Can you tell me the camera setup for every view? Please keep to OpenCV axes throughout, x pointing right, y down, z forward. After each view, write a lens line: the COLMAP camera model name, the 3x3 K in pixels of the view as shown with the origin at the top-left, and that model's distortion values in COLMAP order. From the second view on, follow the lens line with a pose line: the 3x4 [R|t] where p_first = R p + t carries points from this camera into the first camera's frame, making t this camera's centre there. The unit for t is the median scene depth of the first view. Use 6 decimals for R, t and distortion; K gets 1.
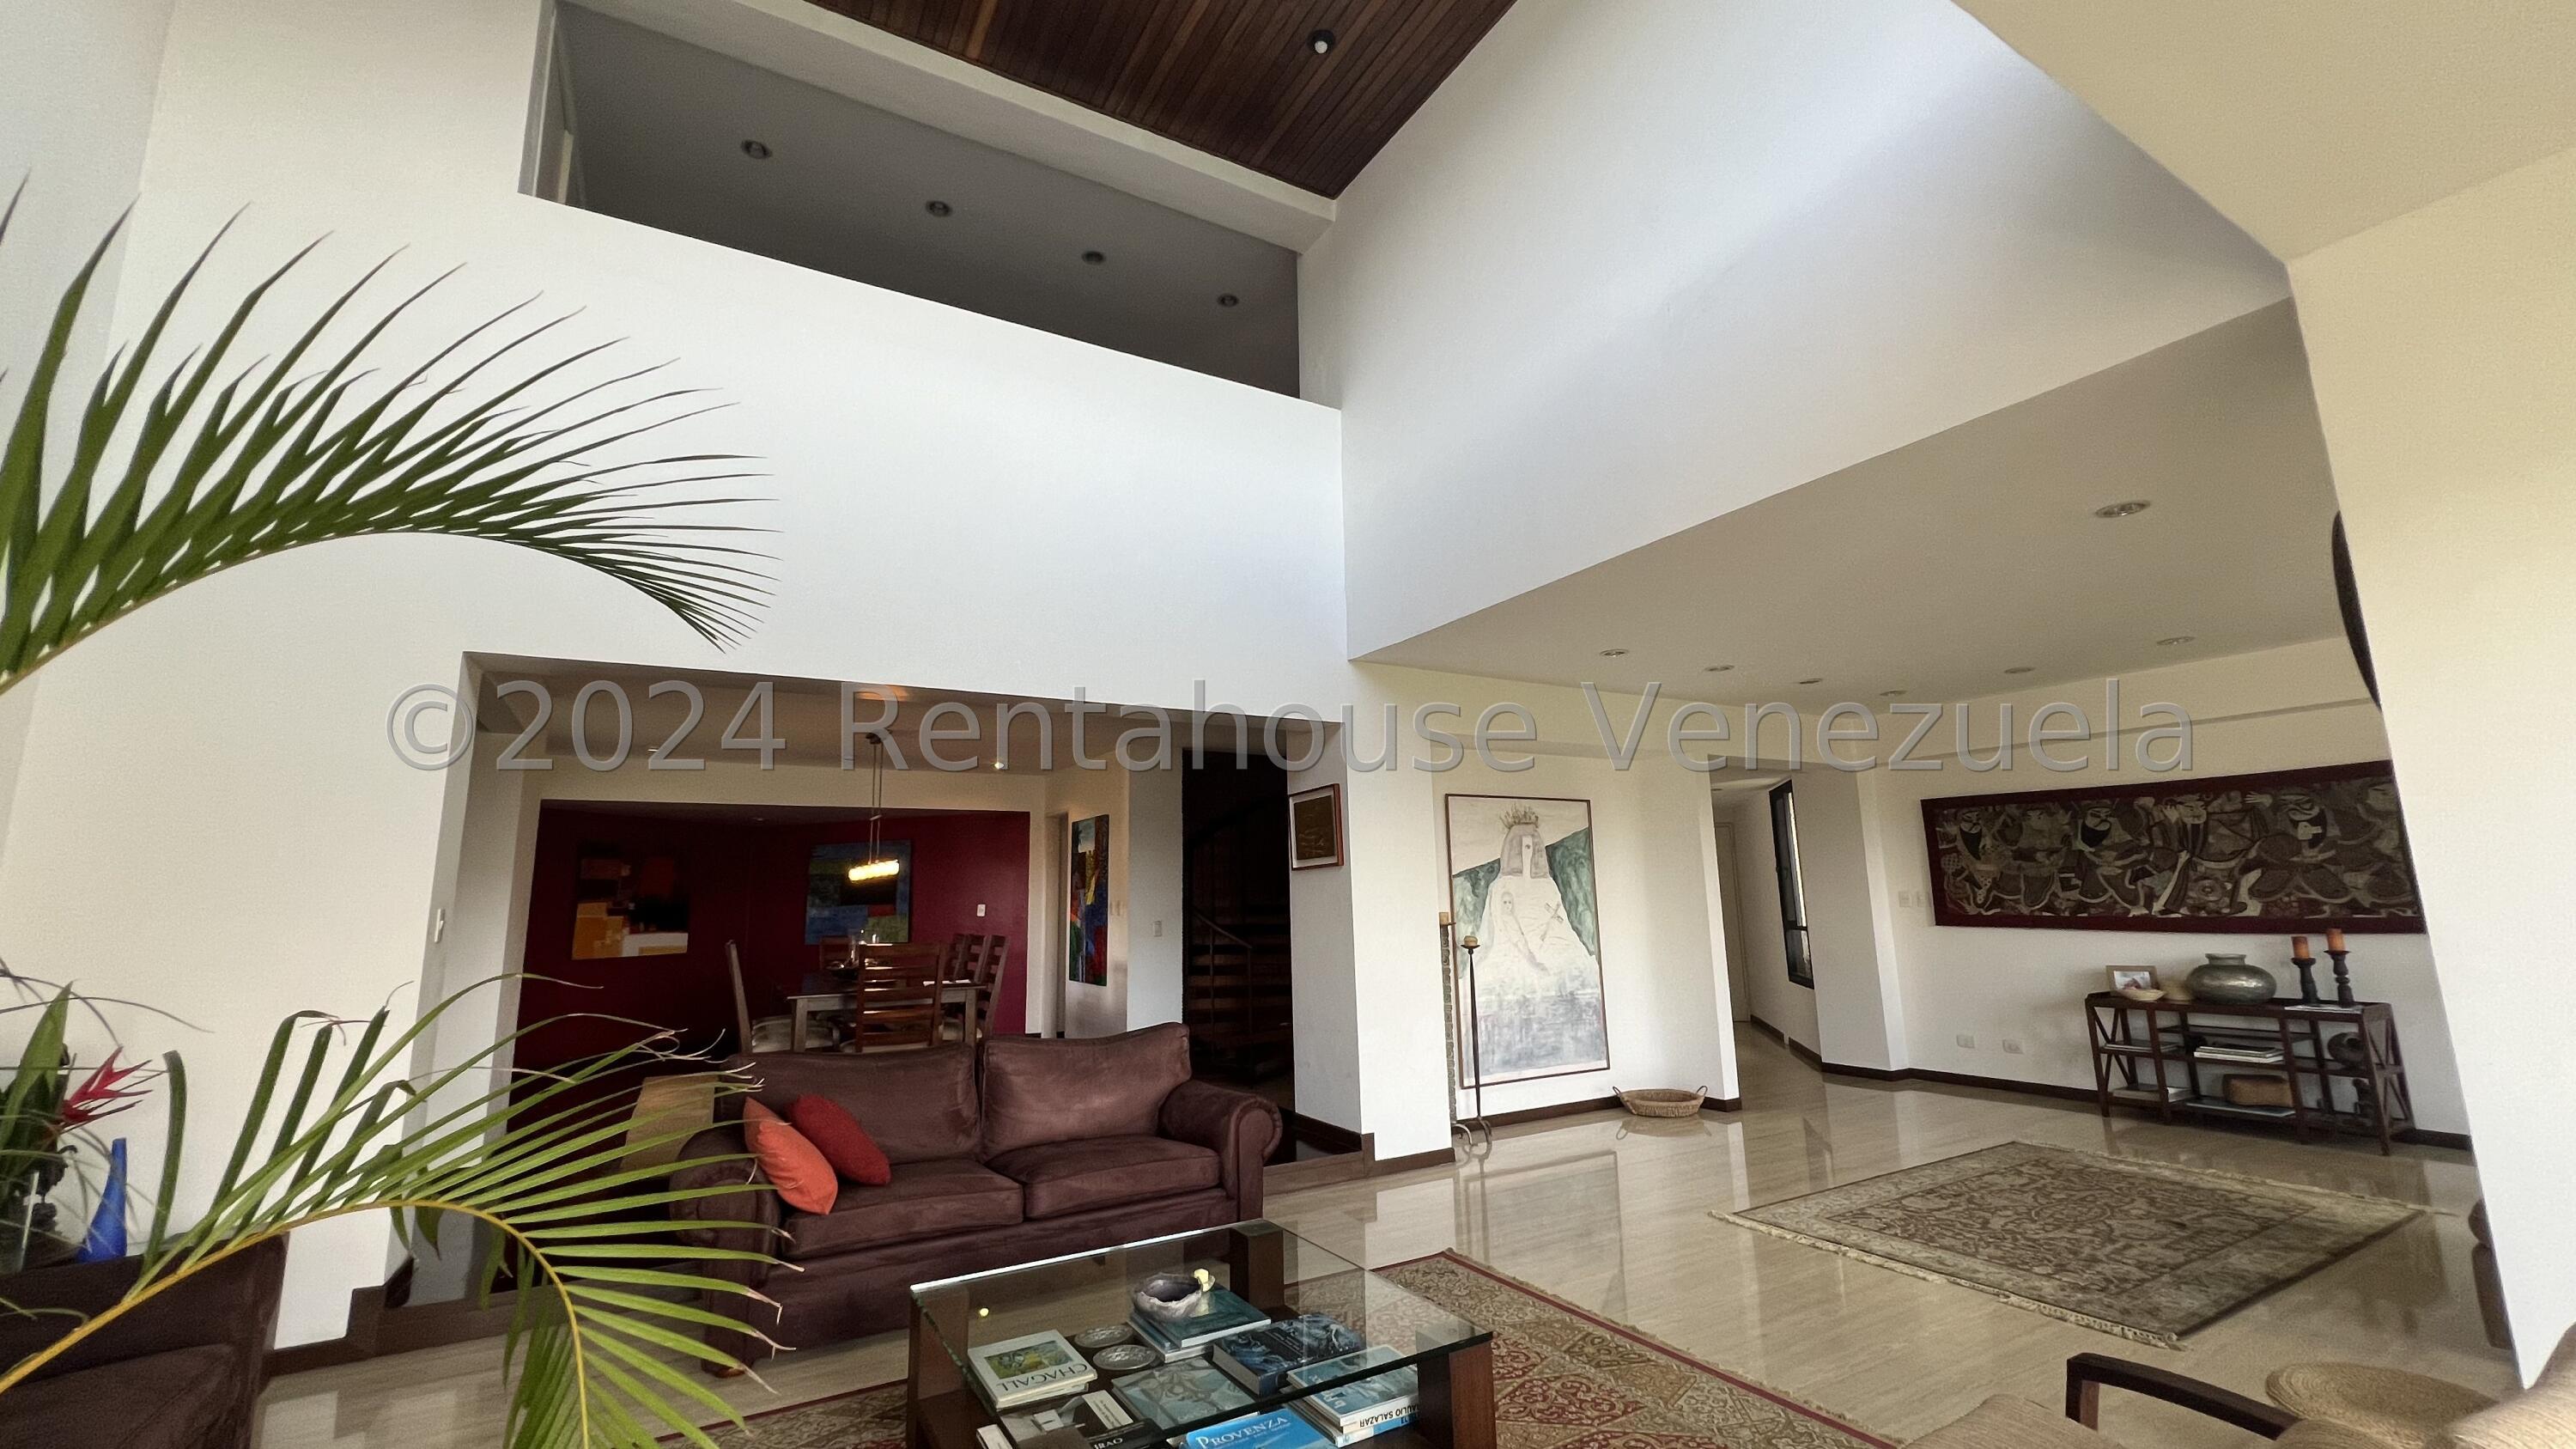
lens RADIAL K [[1031.8, 0, 1288.2], [0, 1031.8, 730.6], [0, 0, 1]] dist [-0.000193, 0.000573]
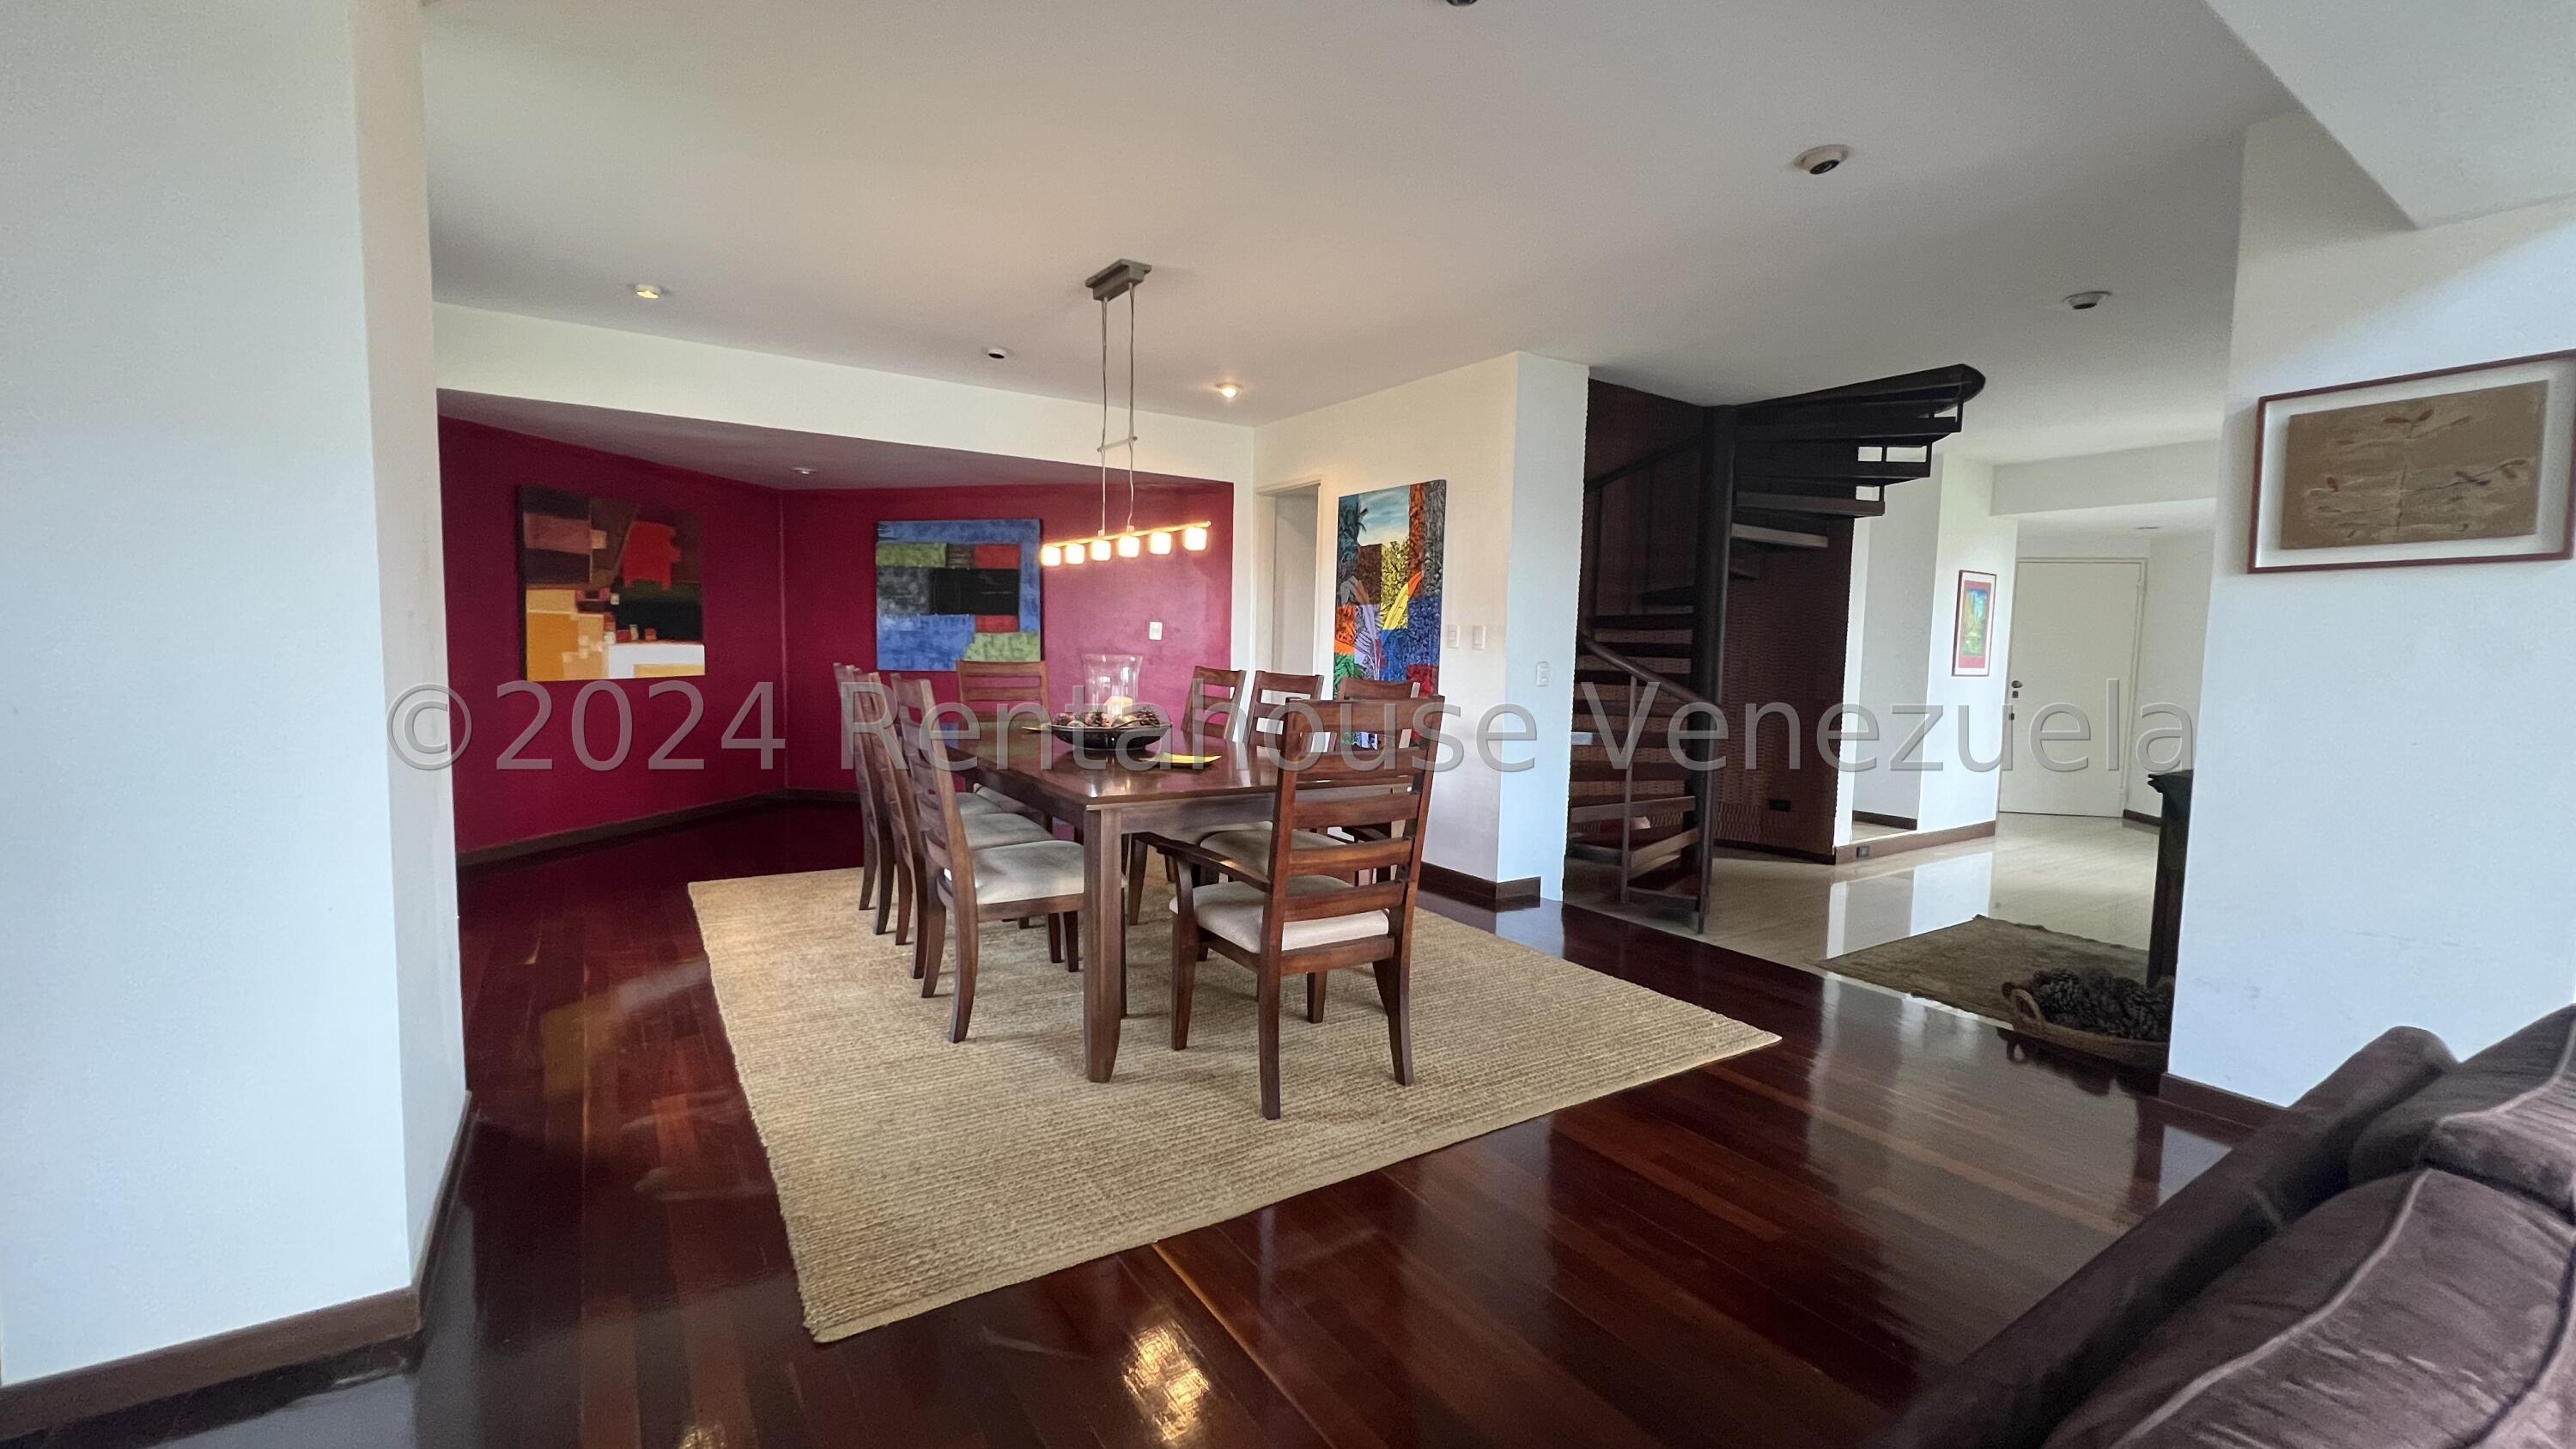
lens RADIAL K [[1031.8, 0, 1282.6], [0, 1031.8, 715.7], [0, 0, 1]] dist [-0.000193, 0.000573]
pose [[0.997179, 0.039083, 0.064086, -0.278241], [-0.053192, 0.970317, 0.235915, 0.072202], [-0.052964, -0.238658, 0.969658, 0.369170]]
